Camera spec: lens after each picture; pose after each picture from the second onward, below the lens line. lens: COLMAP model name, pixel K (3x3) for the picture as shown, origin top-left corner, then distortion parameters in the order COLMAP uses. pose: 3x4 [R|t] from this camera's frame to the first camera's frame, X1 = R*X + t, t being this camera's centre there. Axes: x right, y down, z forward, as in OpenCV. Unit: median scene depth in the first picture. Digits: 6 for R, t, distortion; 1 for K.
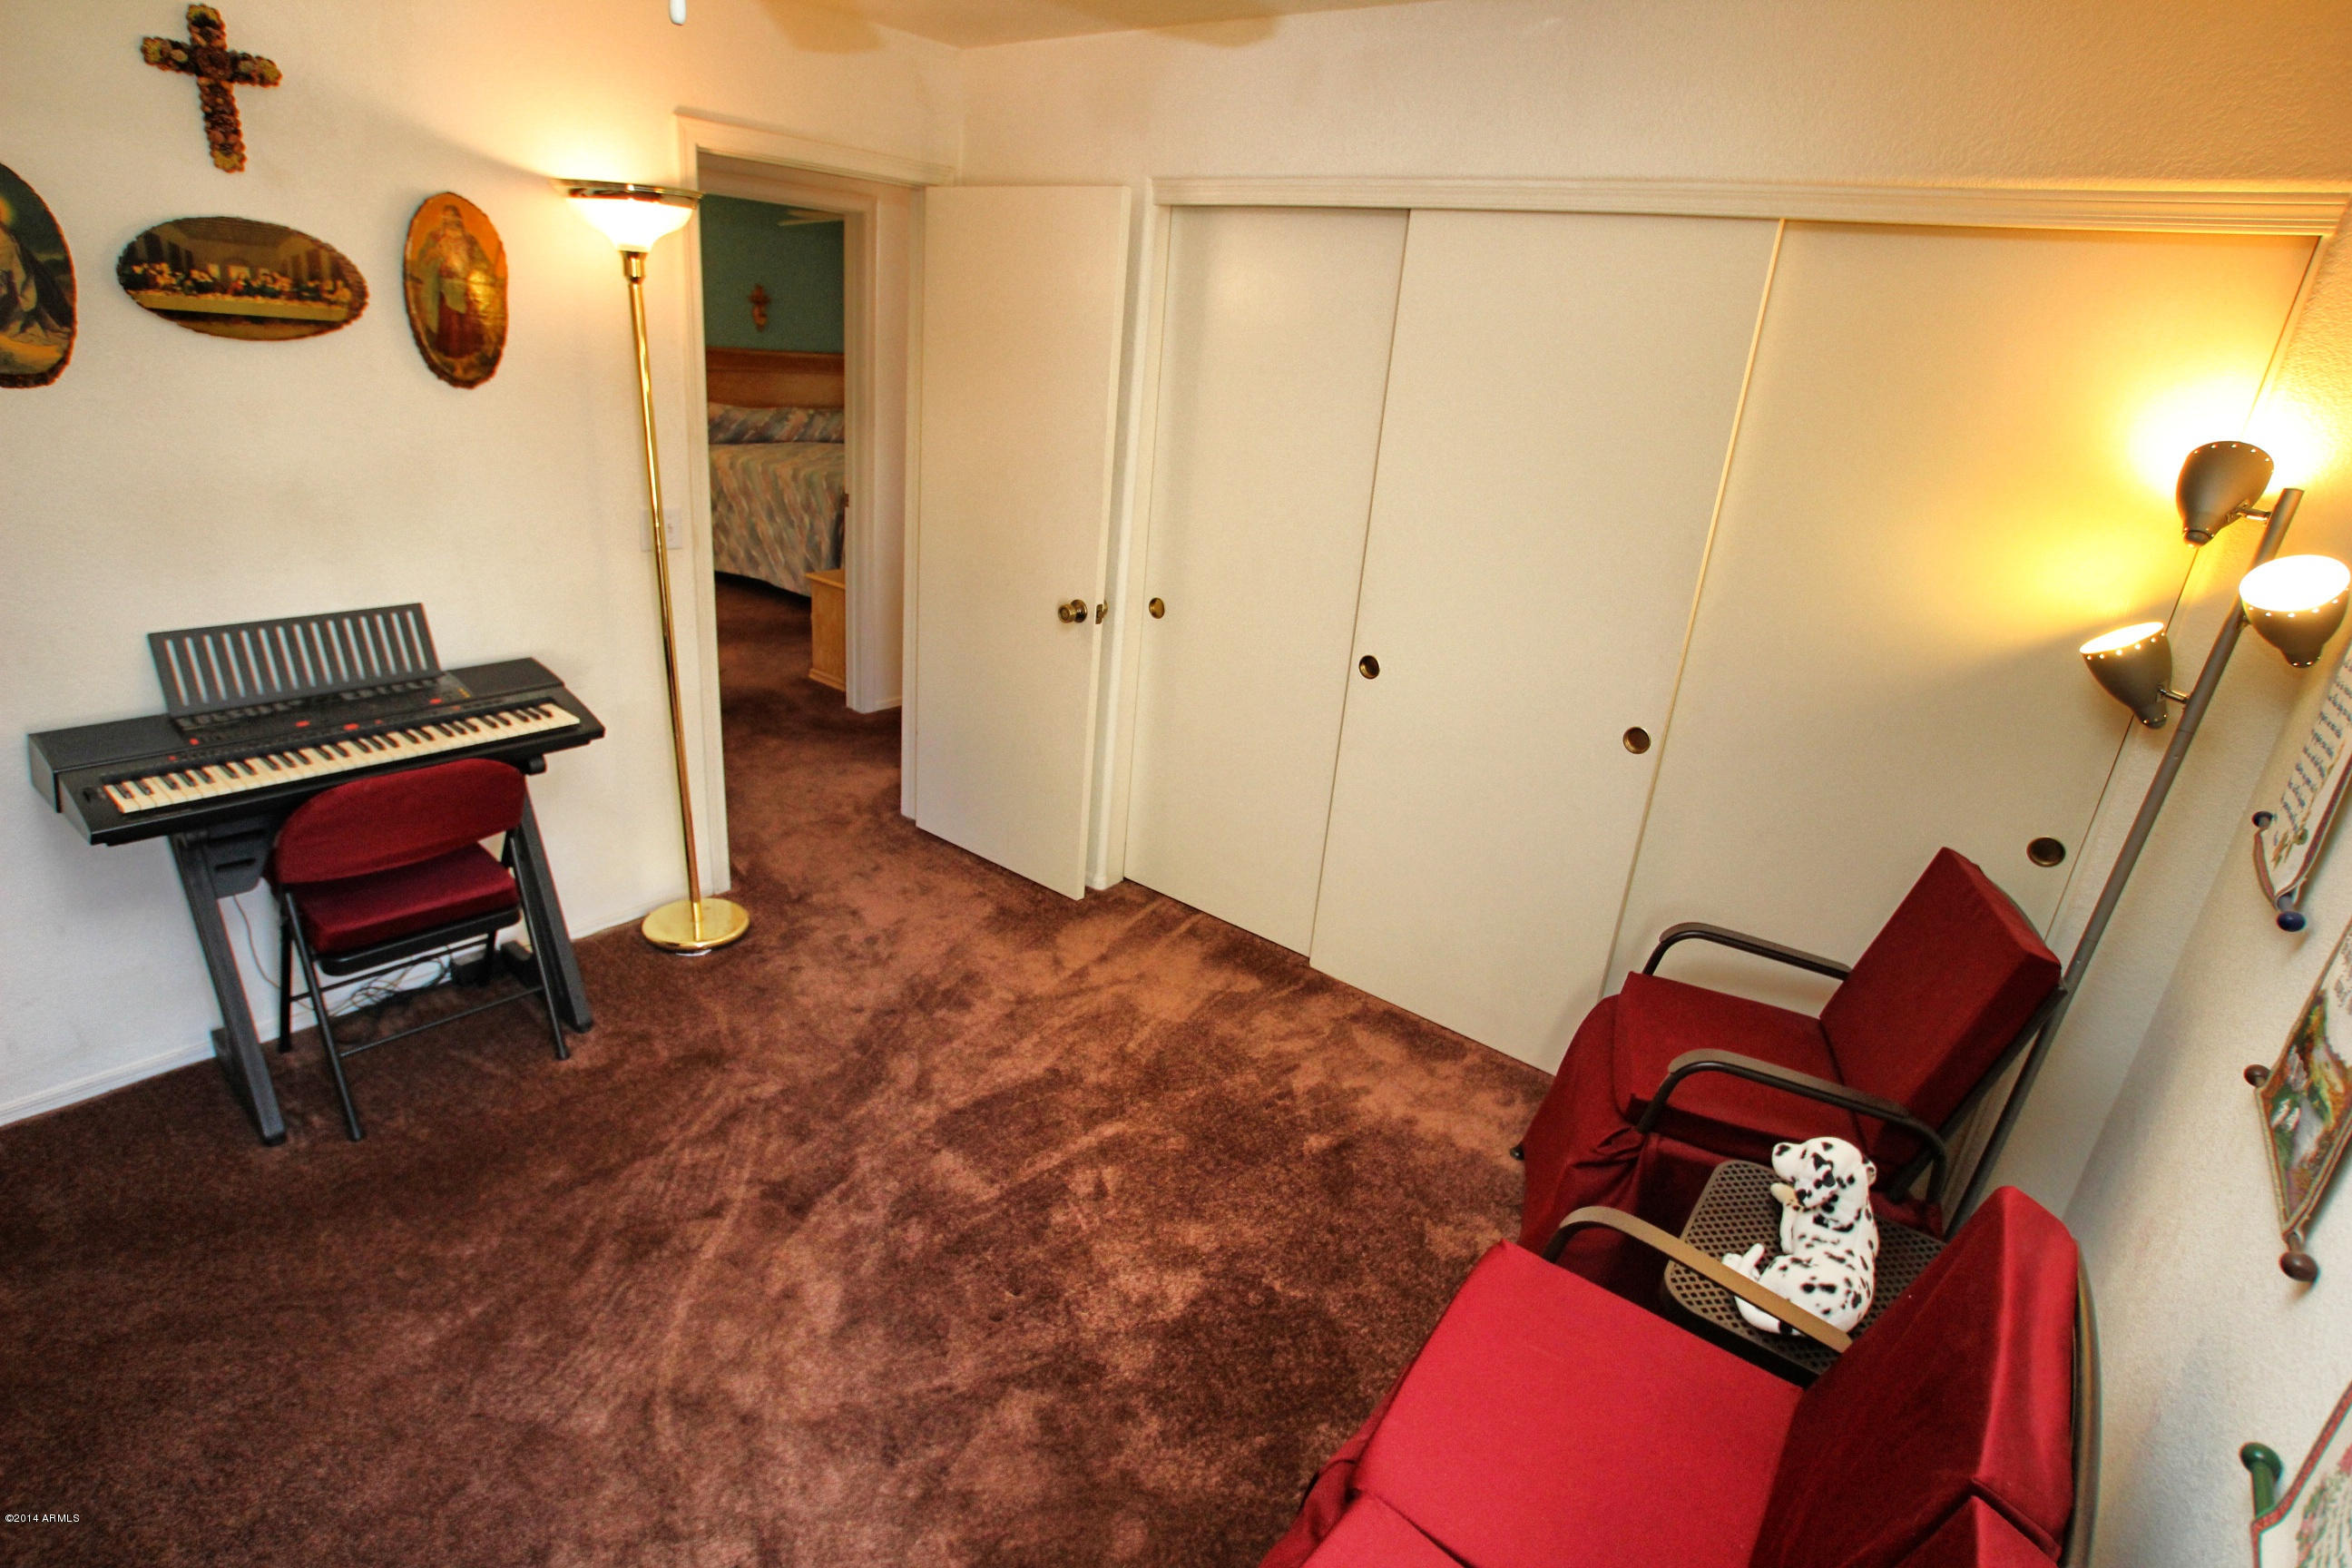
lens RADIAL K [[1191.5, 0, 1176.0], [0, 1191.5, 784.0], [0, 0, 1]] dist [-0.076086, 0.024876]
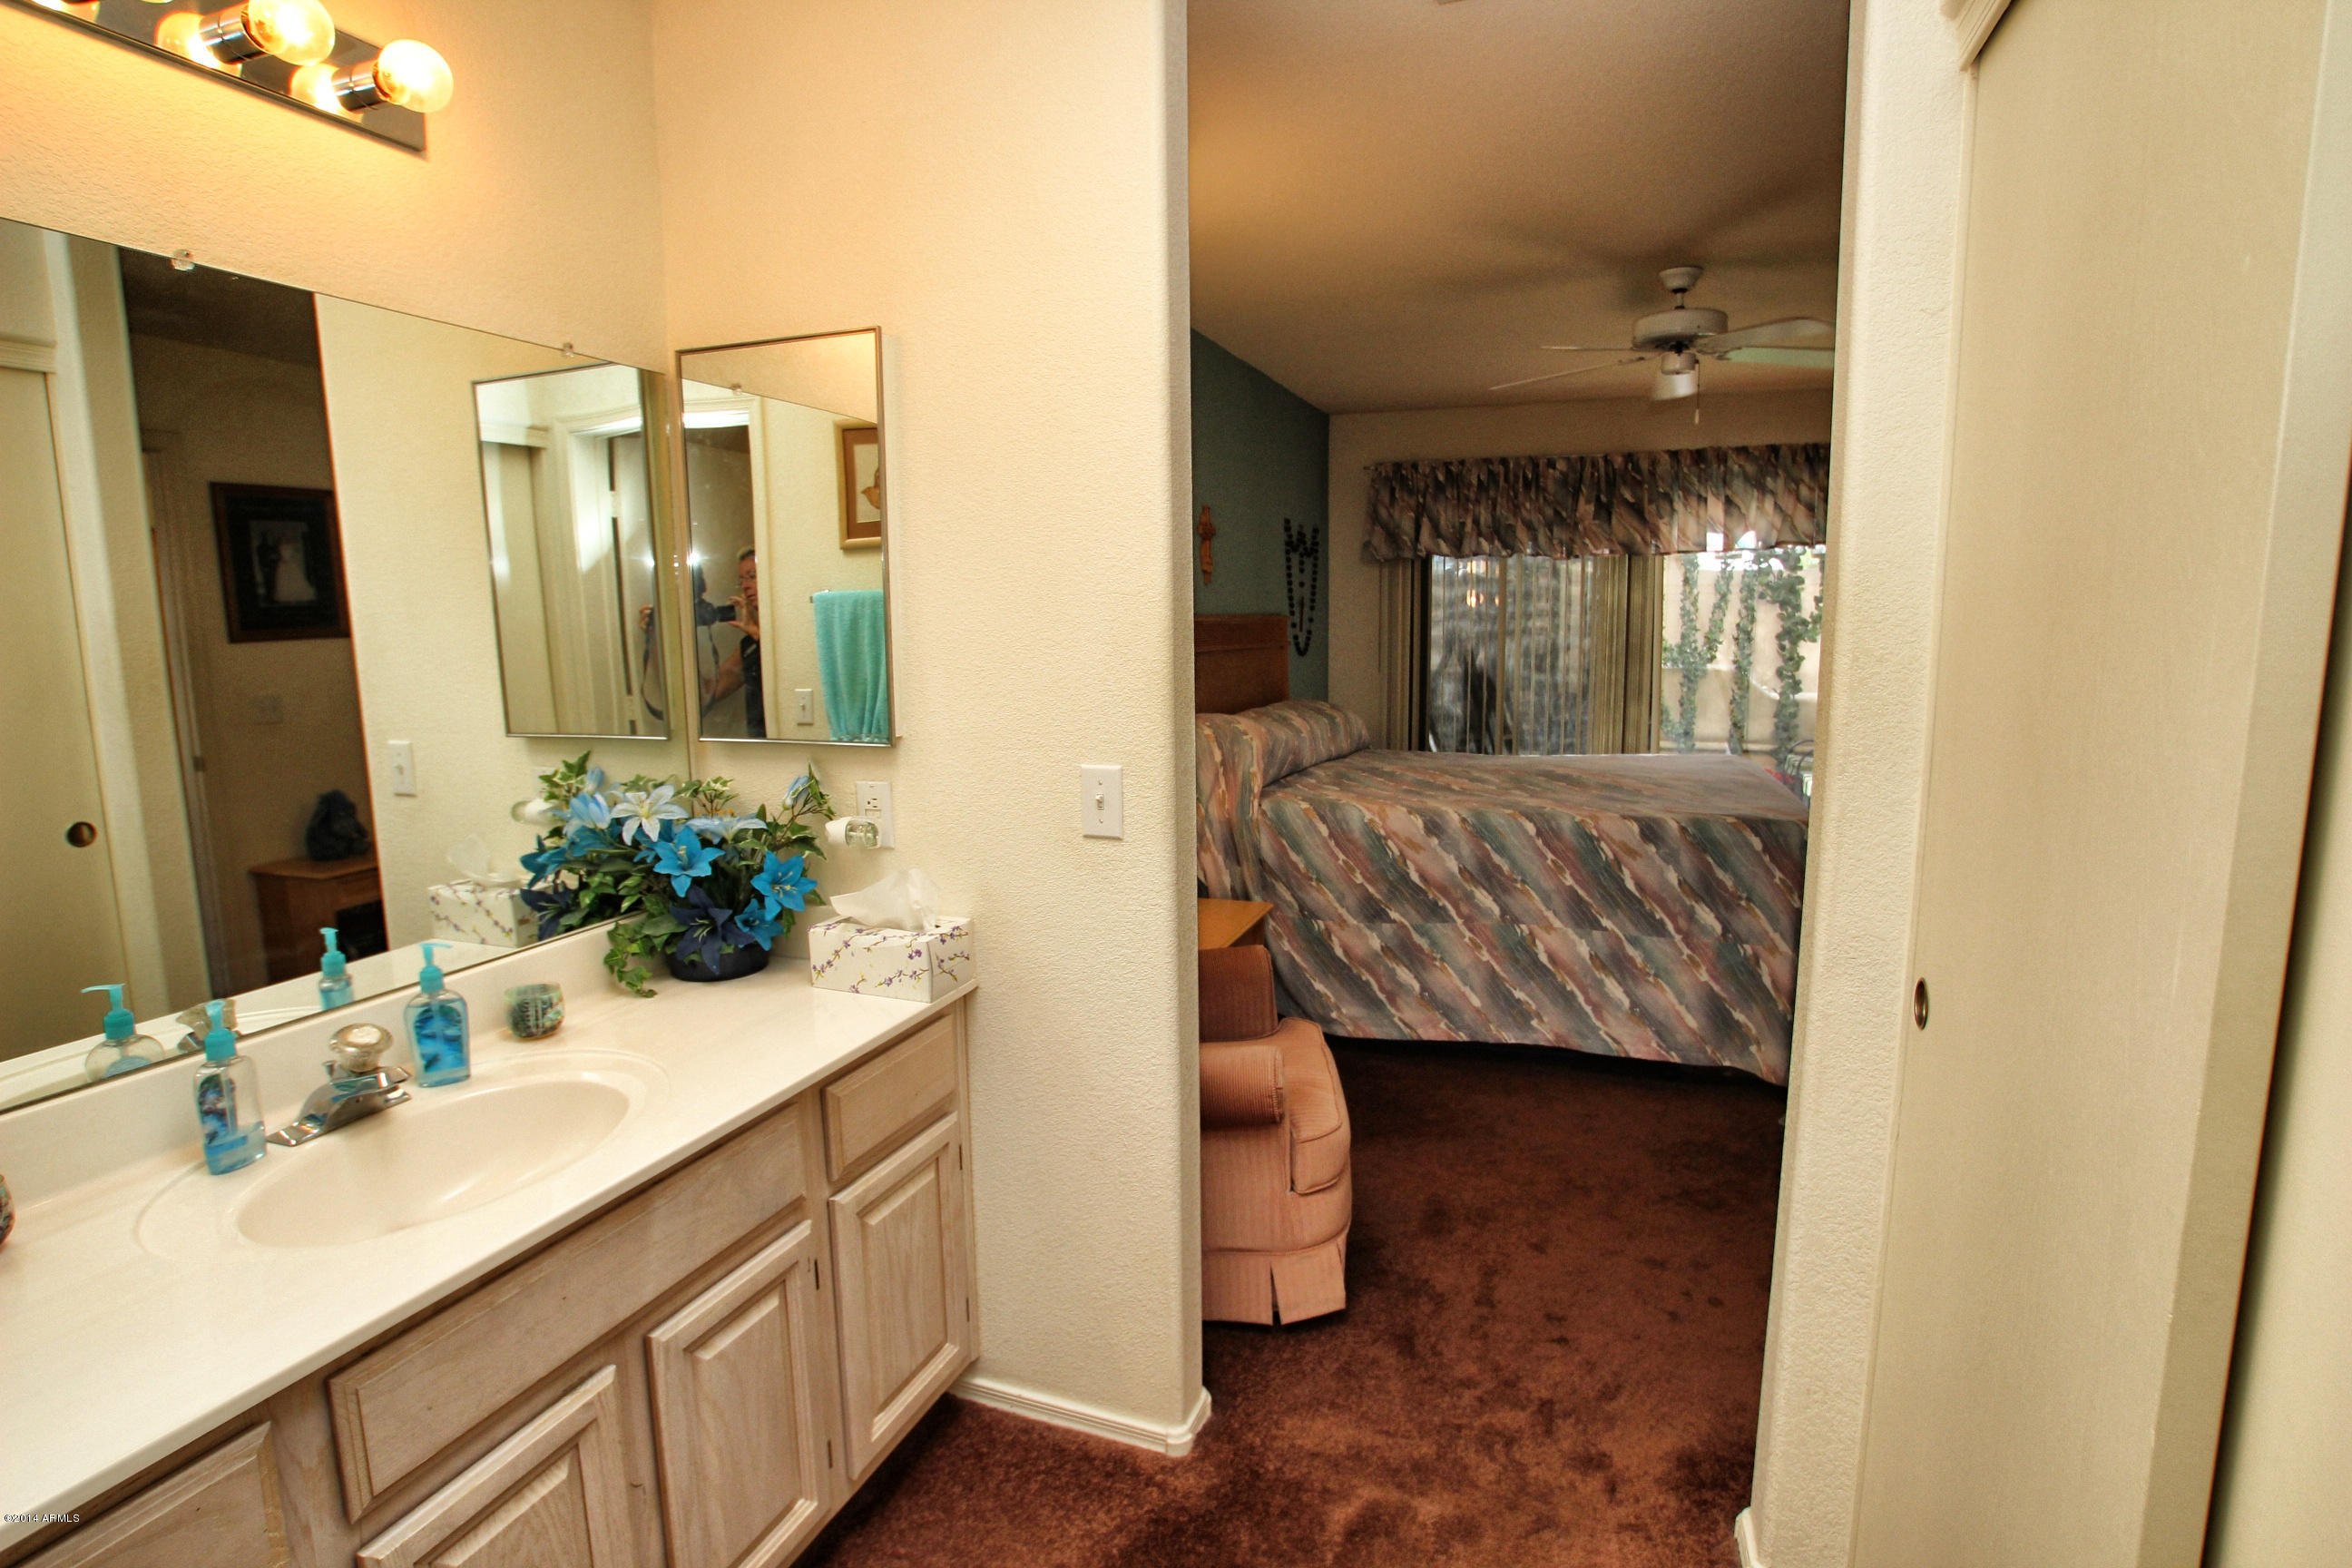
lens RADIAL K [[1191.5, 0, 1176.0], [0, 1191.5, 784.0], [0, 0, 1]] dist [-0.076086, 0.024876]
pose [[0.949418, -0.137524, 0.282297, -0.617863], [0.192639, 0.965036, -0.177753, -0.219431], [-0.247982, 0.223143, 0.942715, 0.544058]]
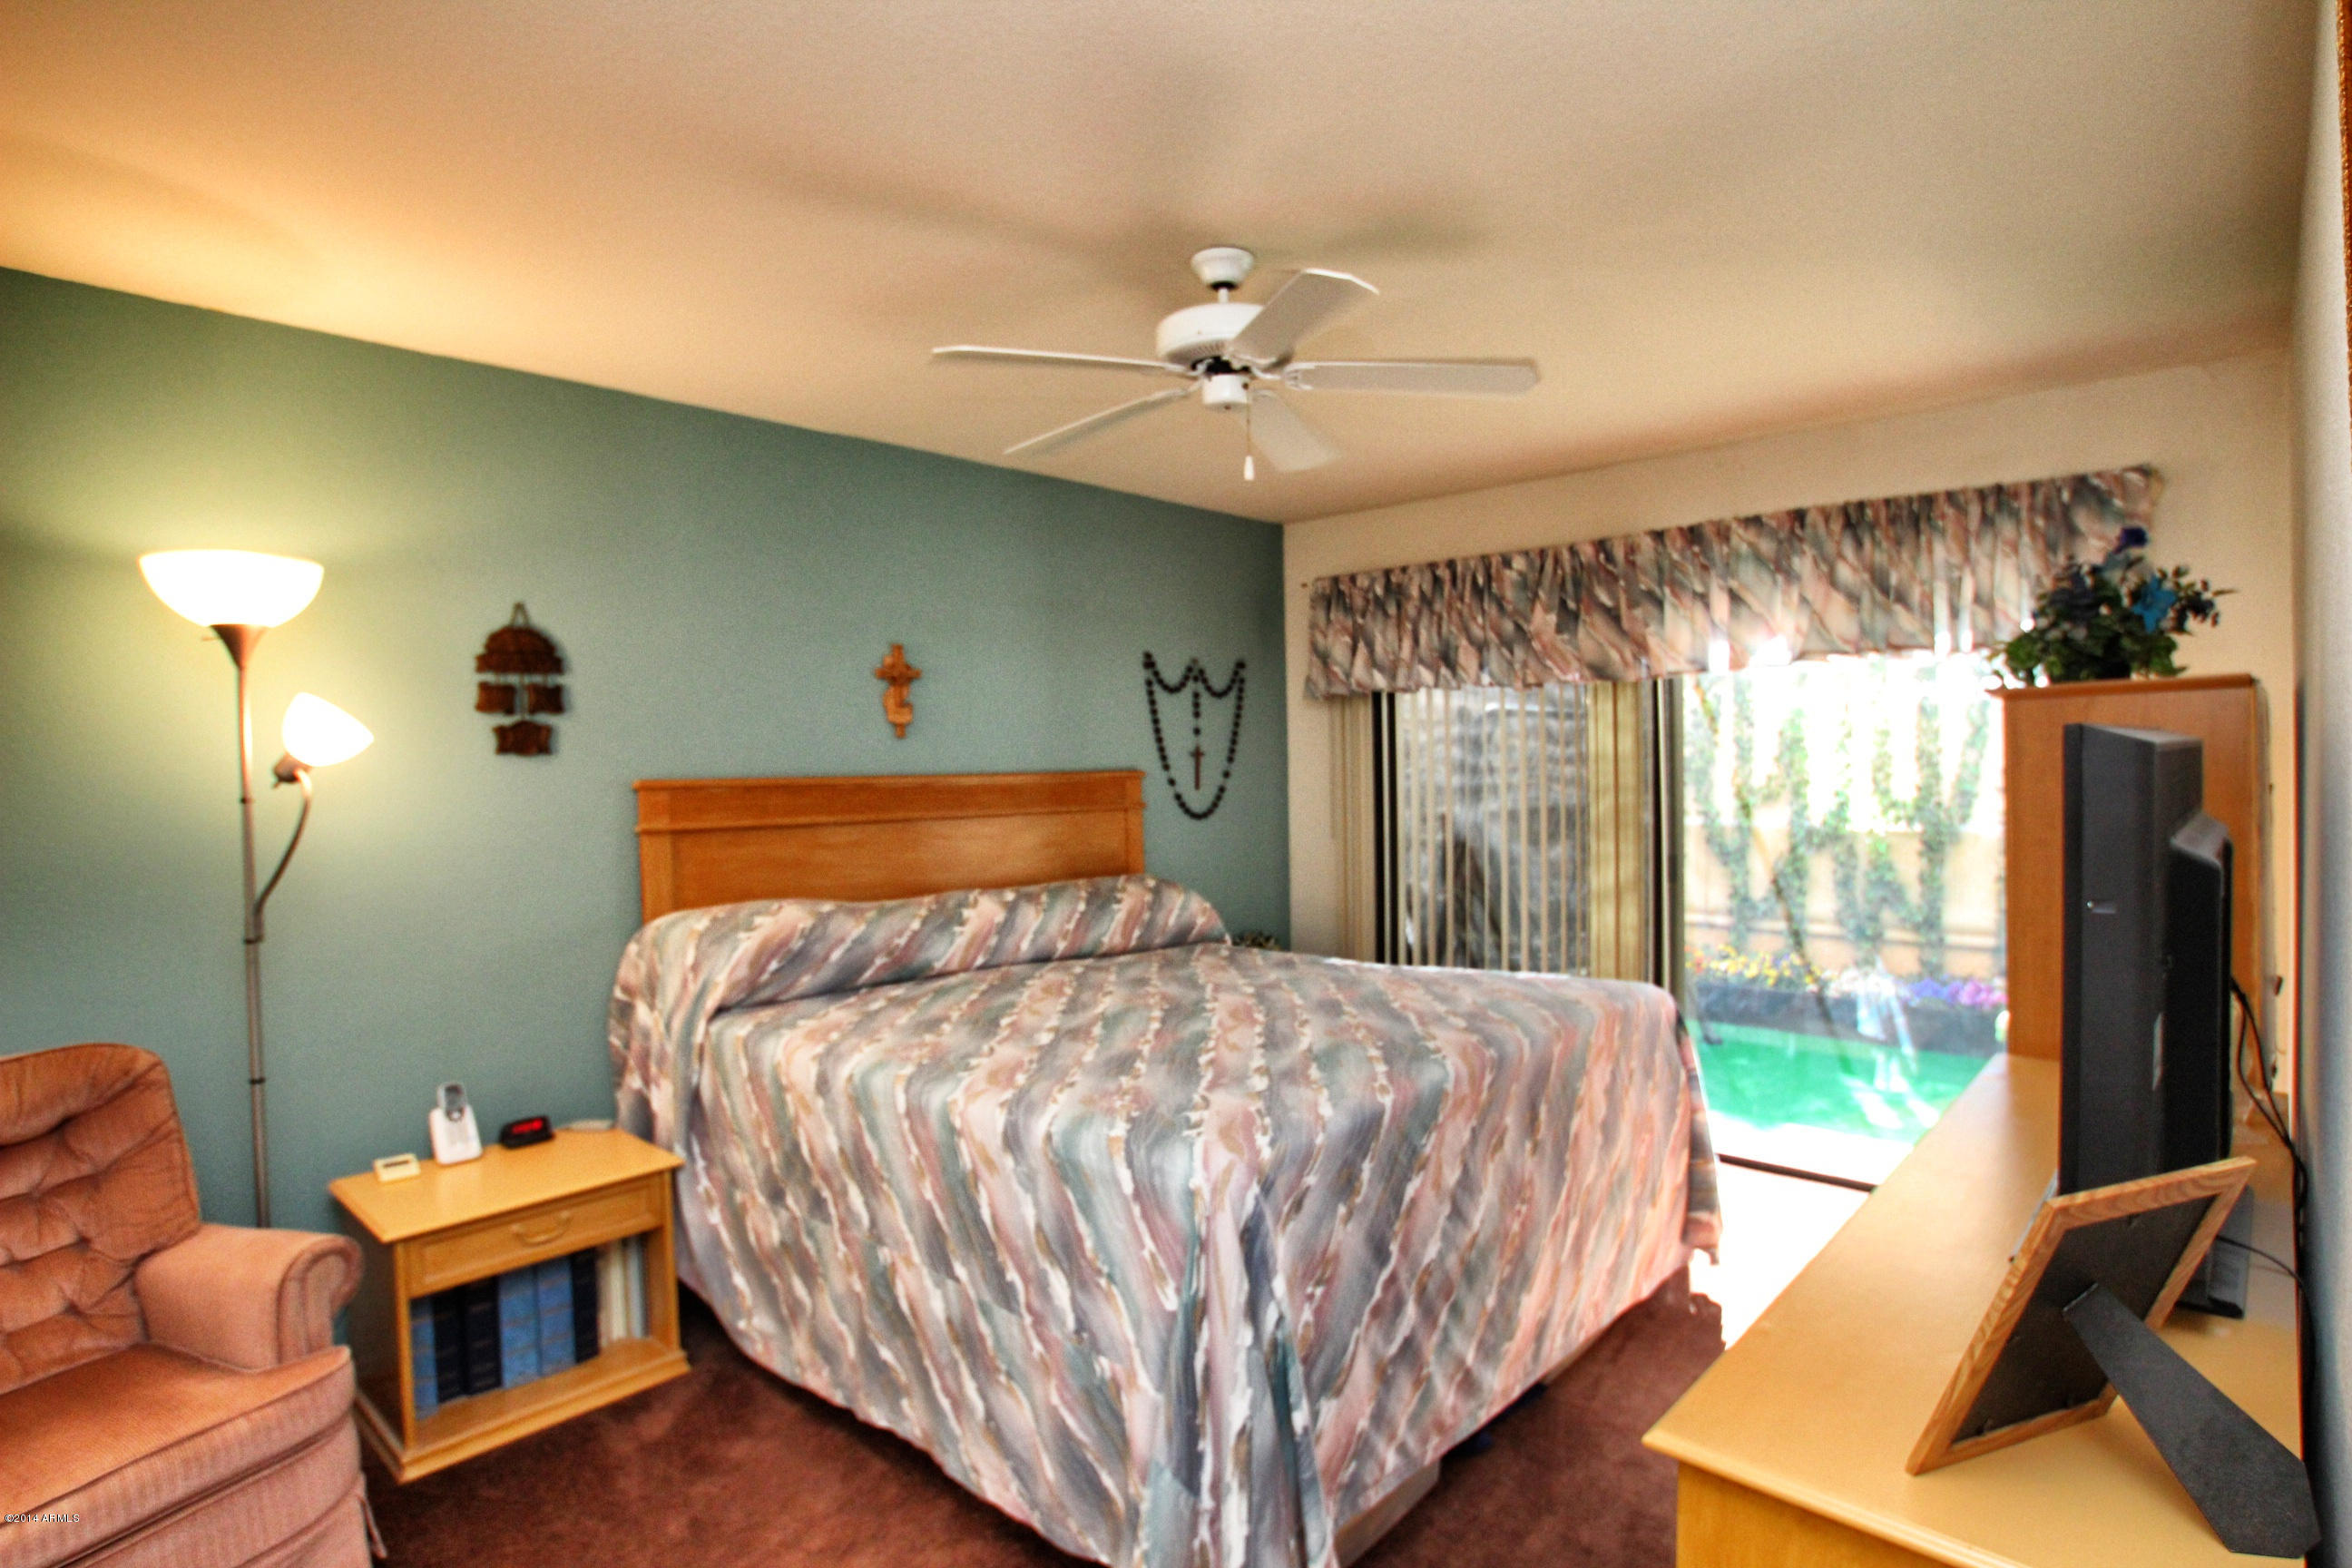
lens RADIAL K [[1191.5, 0, 1176.0], [0, 1191.5, 784.0], [0, 0, 1]] dist [-0.076086, 0.024876]
pose [[0.990611, -0.103424, -0.089402, -0.232265], [0.067088, 0.937573, -0.341257, -0.226878], [0.119115, 0.332055, 0.935709, 0.650724]]
